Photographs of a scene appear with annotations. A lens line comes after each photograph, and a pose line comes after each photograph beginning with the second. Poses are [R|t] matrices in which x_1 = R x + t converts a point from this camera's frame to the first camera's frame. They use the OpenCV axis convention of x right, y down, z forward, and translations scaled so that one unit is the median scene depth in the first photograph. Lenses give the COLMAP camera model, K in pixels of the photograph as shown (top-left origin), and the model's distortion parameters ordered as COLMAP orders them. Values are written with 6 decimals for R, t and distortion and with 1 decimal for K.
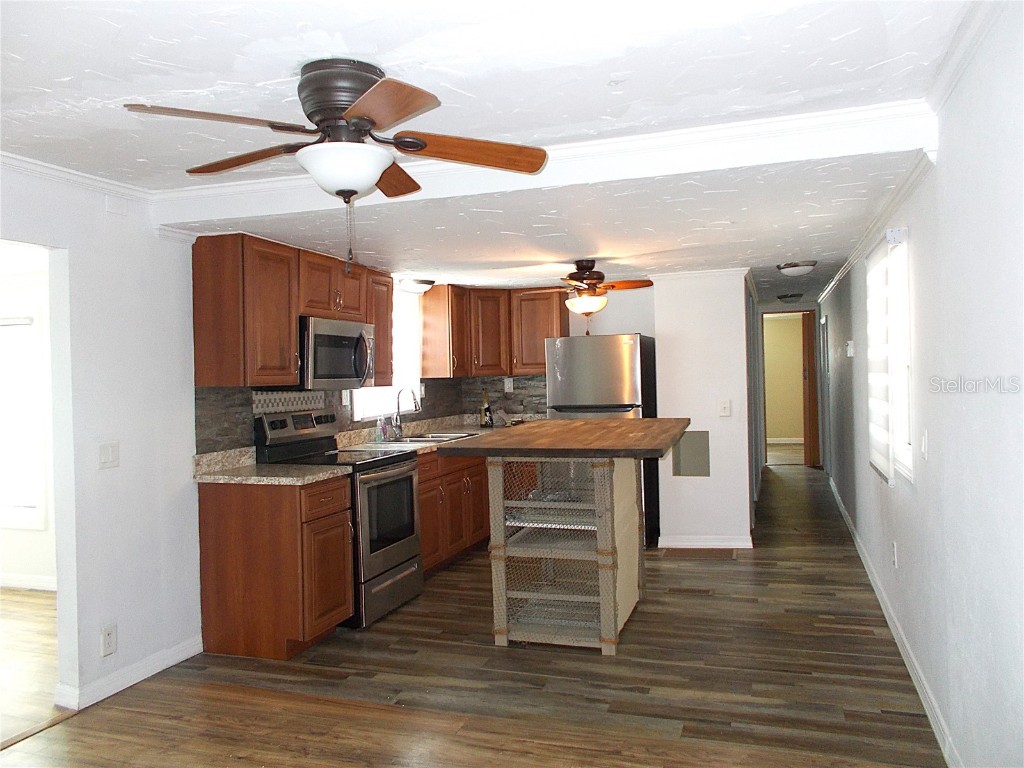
lens RADIAL K [[785.5, 0, 510.9], [0, 785.5, 377.1], [0, 0, 1]] dist [0.022751, -0.007462]
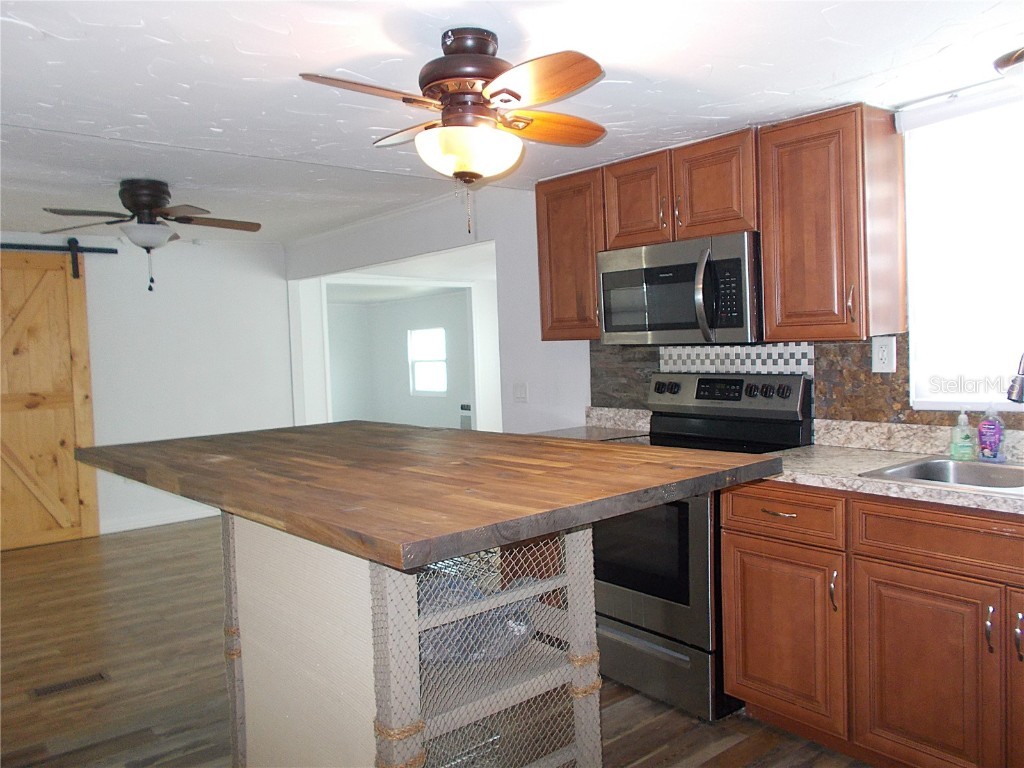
lens RADIAL K [[785.5, 0, 510.9], [0, 785.5, 377.1], [0, 0, 1]] dist [0.022751, -0.007462]
pose [[-0.538102, 0.079987, -0.839076, 0.372456], [0.045233, 0.996793, 0.066013, -0.007272], [0.841665, -0.002432, -0.539994, 1.095850]]
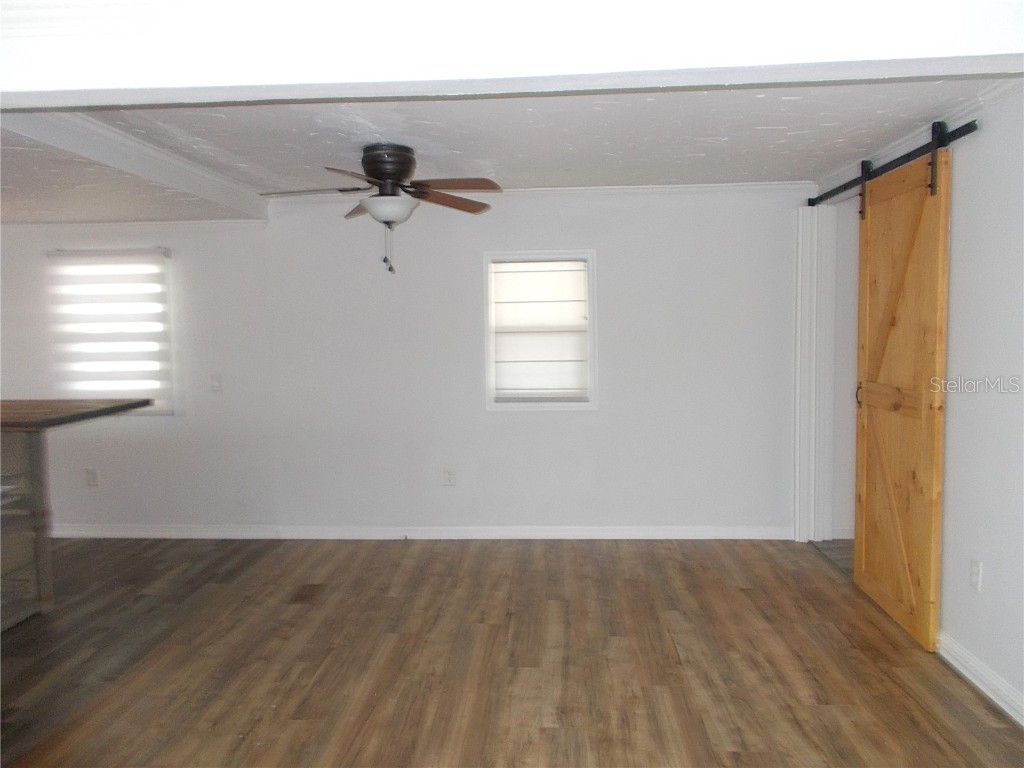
lens RADIAL K [[785.5, 0, 510.9], [0, 785.5, 377.1], [0, 0, 1]] dist [0.022751, -0.007462]
pose [[-0.261985, -0.040941, 0.964203, -0.766131], [0.020098, 0.998652, 0.047865, -0.002918], [-0.964863, 0.031919, -0.260809, 0.477383]]
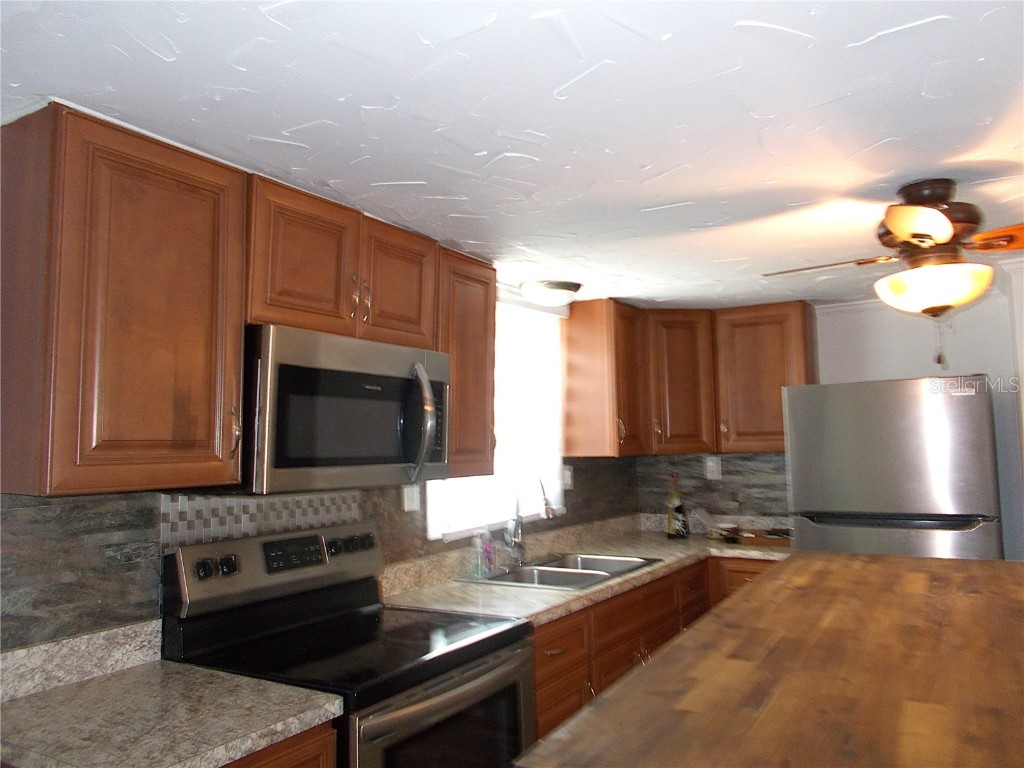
lens RADIAL K [[785.5, 0, 510.9], [0, 785.5, 377.1], [0, 0, 1]] dist [0.022751, -0.007462]
pose [[0.974036, -0.015263, -0.225879, -0.022657], [-0.004342, 0.996282, -0.086042, -0.009165], [0.226352, 0.084789, 0.970348, 0.498410]]
